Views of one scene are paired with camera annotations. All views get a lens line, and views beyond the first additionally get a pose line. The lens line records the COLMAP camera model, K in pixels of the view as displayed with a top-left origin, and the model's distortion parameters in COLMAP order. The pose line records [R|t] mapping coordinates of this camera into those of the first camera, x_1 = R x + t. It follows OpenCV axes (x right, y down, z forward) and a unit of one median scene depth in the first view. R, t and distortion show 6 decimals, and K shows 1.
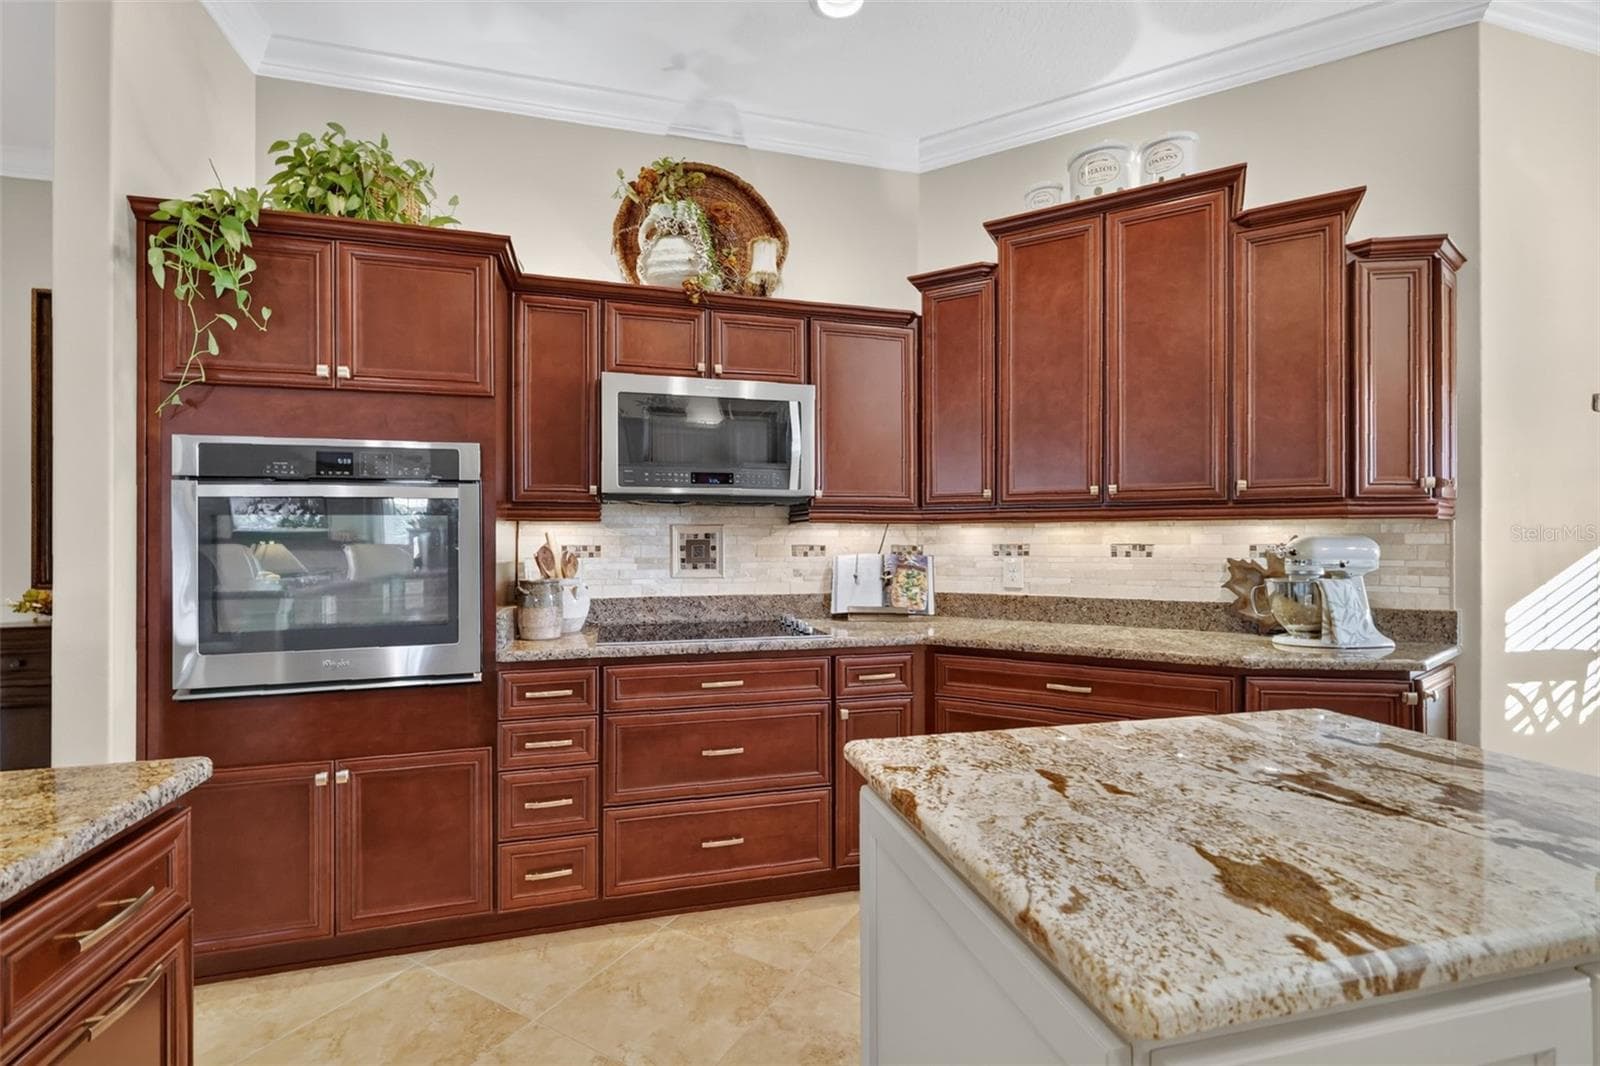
lens RADIAL K [[698.2, 0, 808.0], [0, 698.2, 536.0], [0, 0, 1]] dist [0.005886, -0.001179]
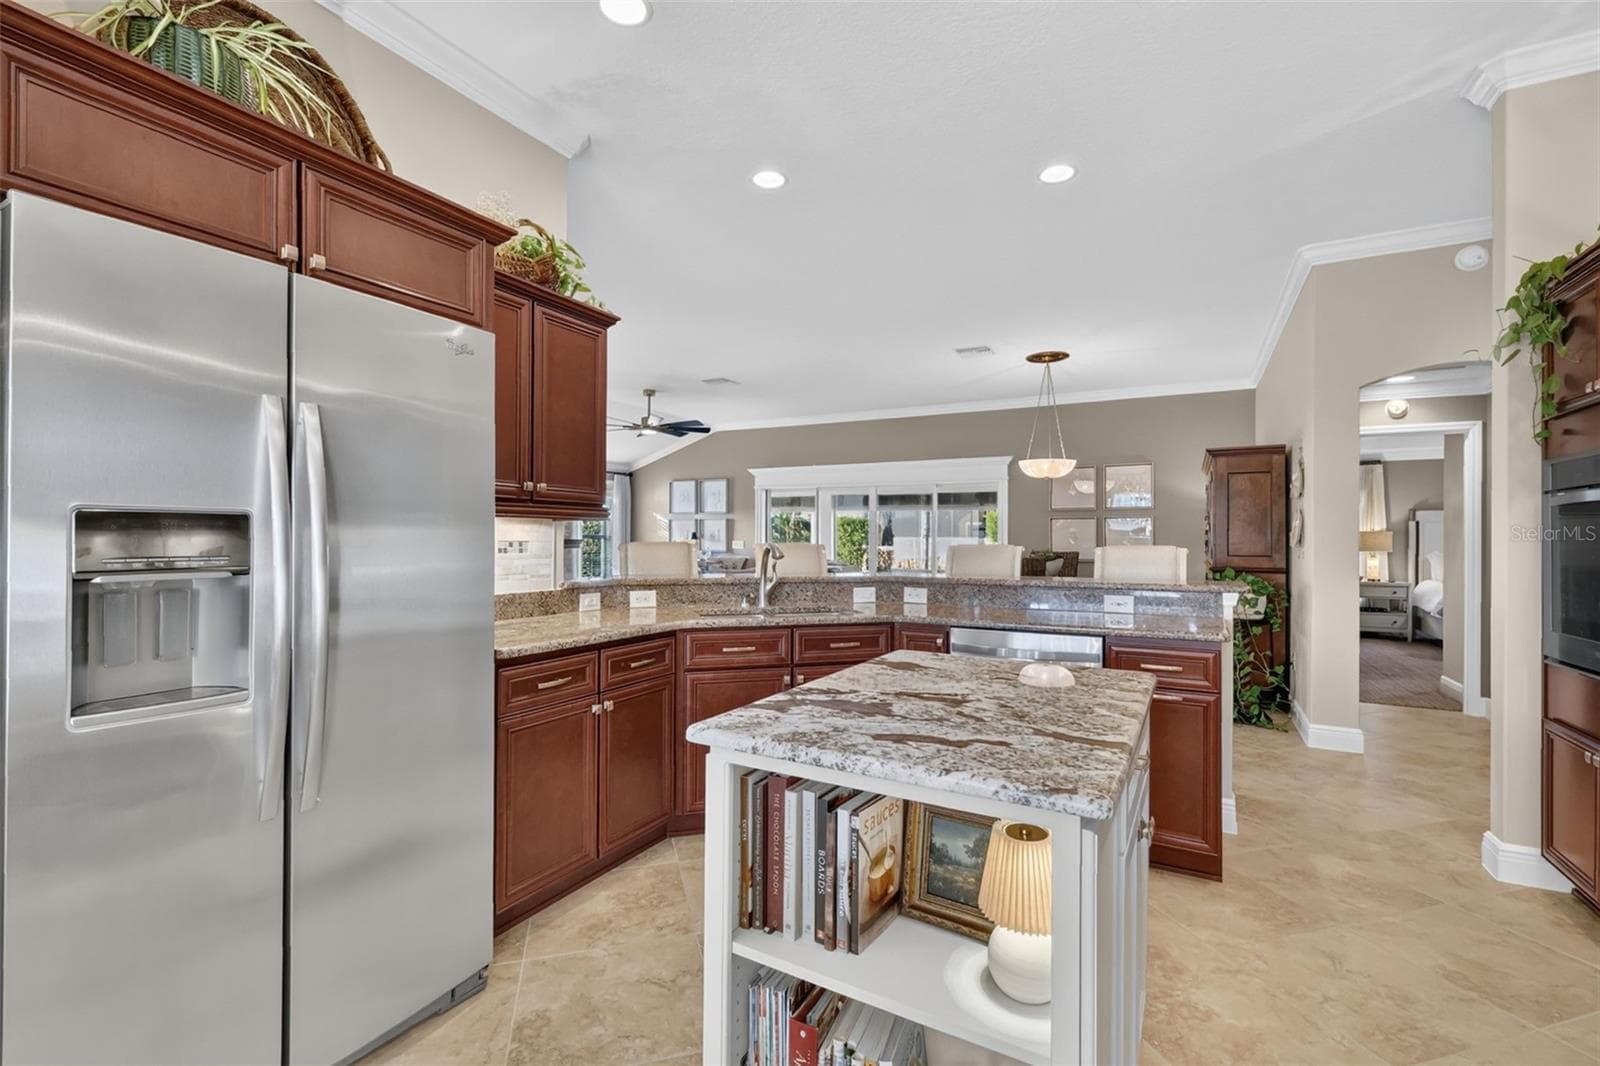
lens RADIAL K [[698.2, 0, 798.5], [0, 698.2, 532.9], [0, 0, 1]] dist [0.005886, -0.001179]
pose [[-0.698742, -0.009163, -0.715315, 0.698651], [-0.001534, 0.999935, -0.011311, 0.005150], [0.715372, -0.006806, -0.698710, 0.630871]]
